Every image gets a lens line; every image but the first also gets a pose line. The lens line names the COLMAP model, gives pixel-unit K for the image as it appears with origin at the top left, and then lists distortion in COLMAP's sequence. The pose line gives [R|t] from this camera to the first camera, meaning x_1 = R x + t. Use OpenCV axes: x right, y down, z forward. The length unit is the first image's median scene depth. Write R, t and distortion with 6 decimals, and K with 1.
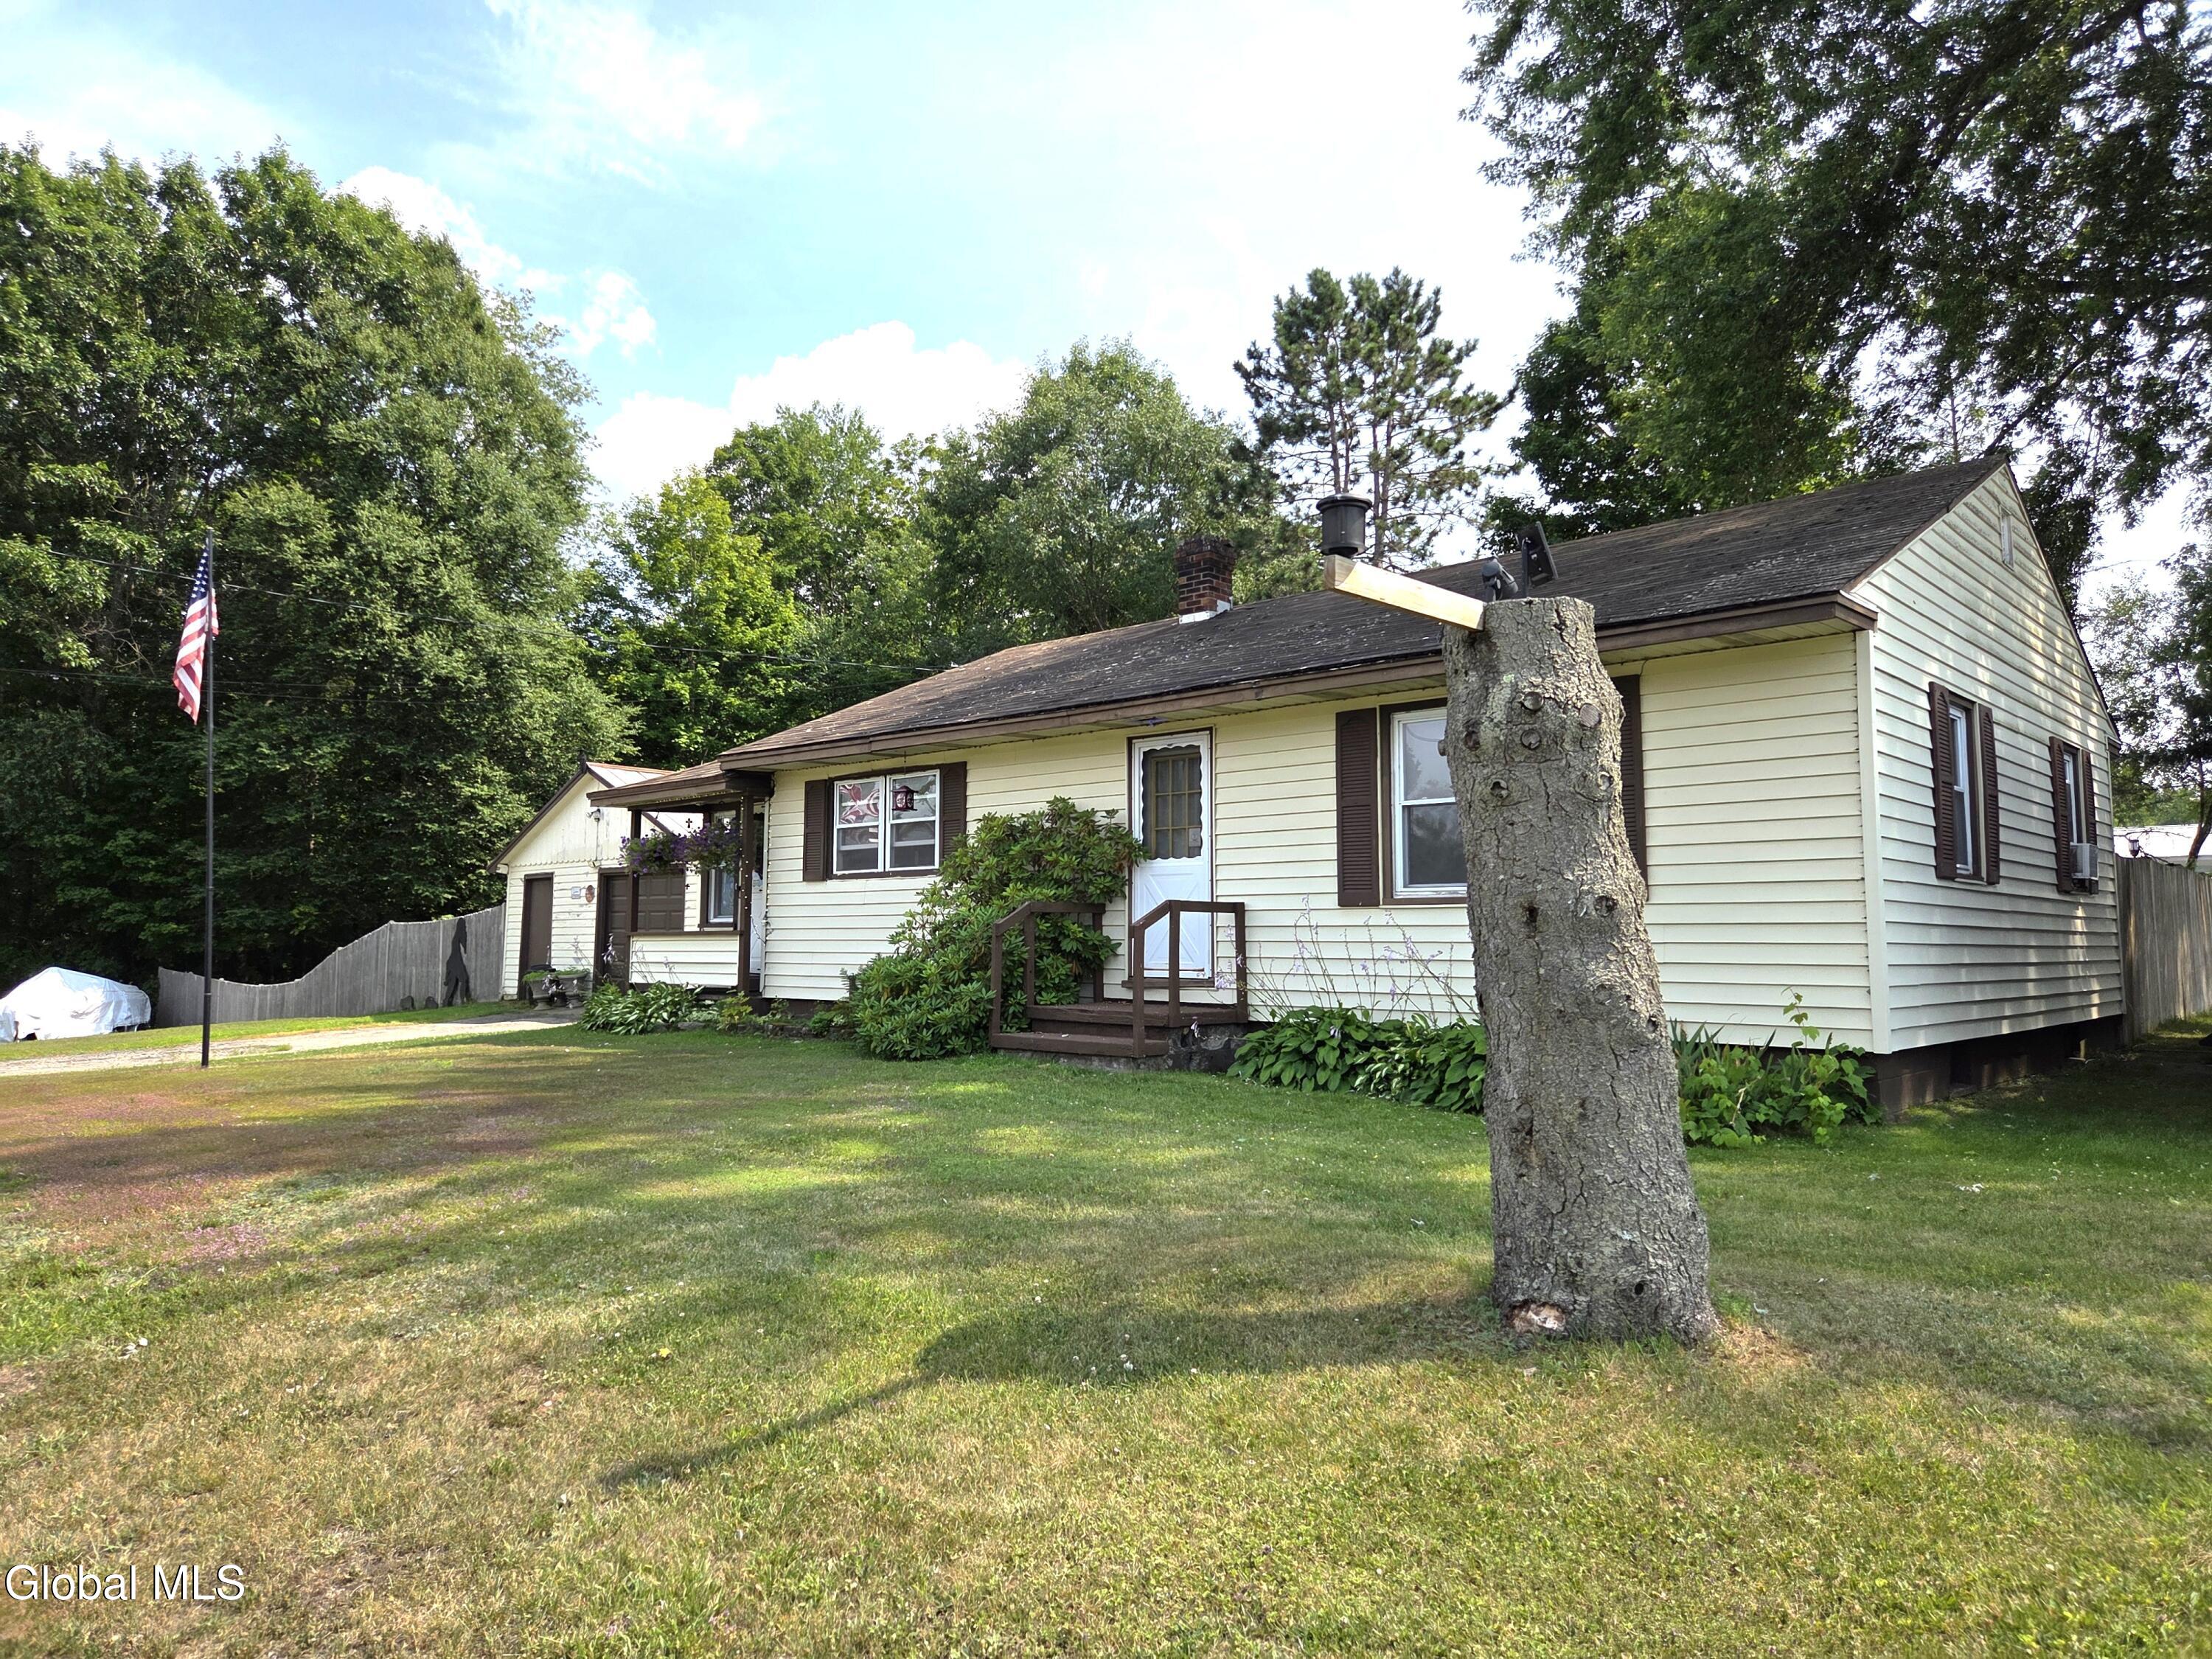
lens RADIAL K [[1504.8, 0, 1108.1], [0, 1504.8, 836.1], [0, 0, 1]] dist [0.092156, -0.084449]
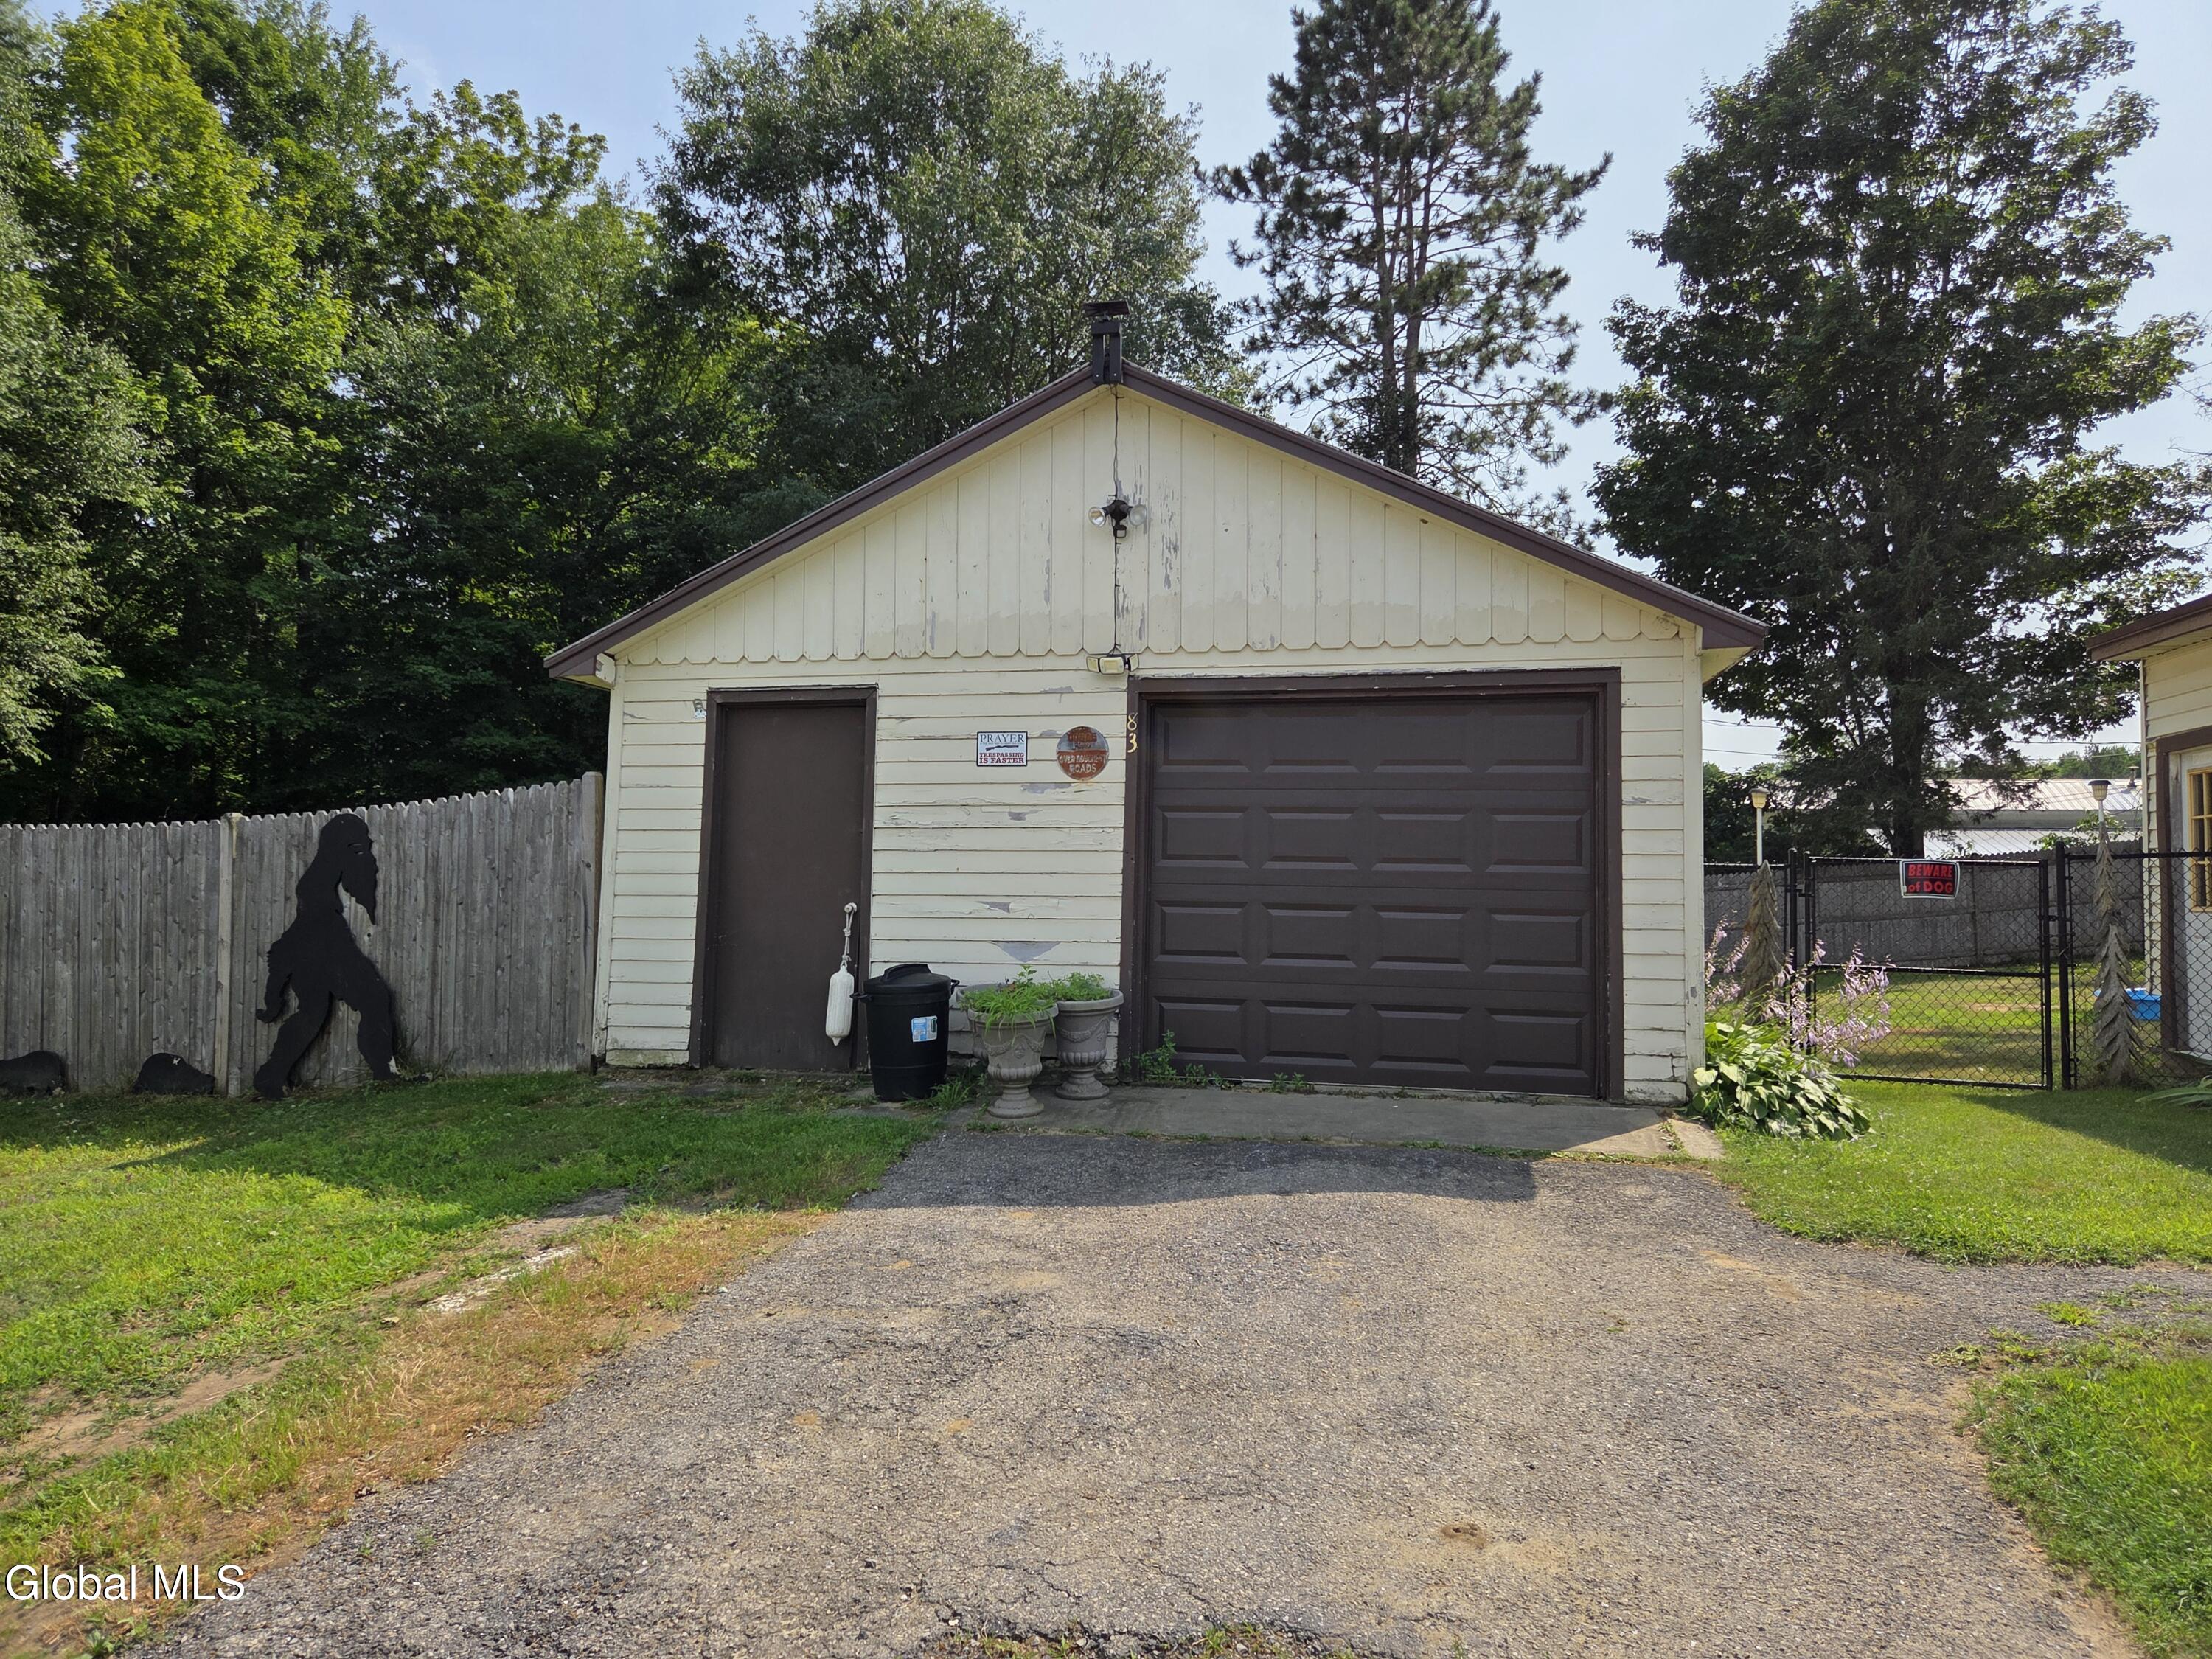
lens RADIAL K [[1492.3, 0, 1102.9], [0, 1492.3, 818.5], [0, 0, 1]] dist [0.070731, -0.056228]
pose [[0.865613, 0.024767, 0.500100, -0.812780], [-0.042746, 0.998785, 0.024524, 0.072207], [-0.498885, -0.042606, 0.865620, 1.134020]]
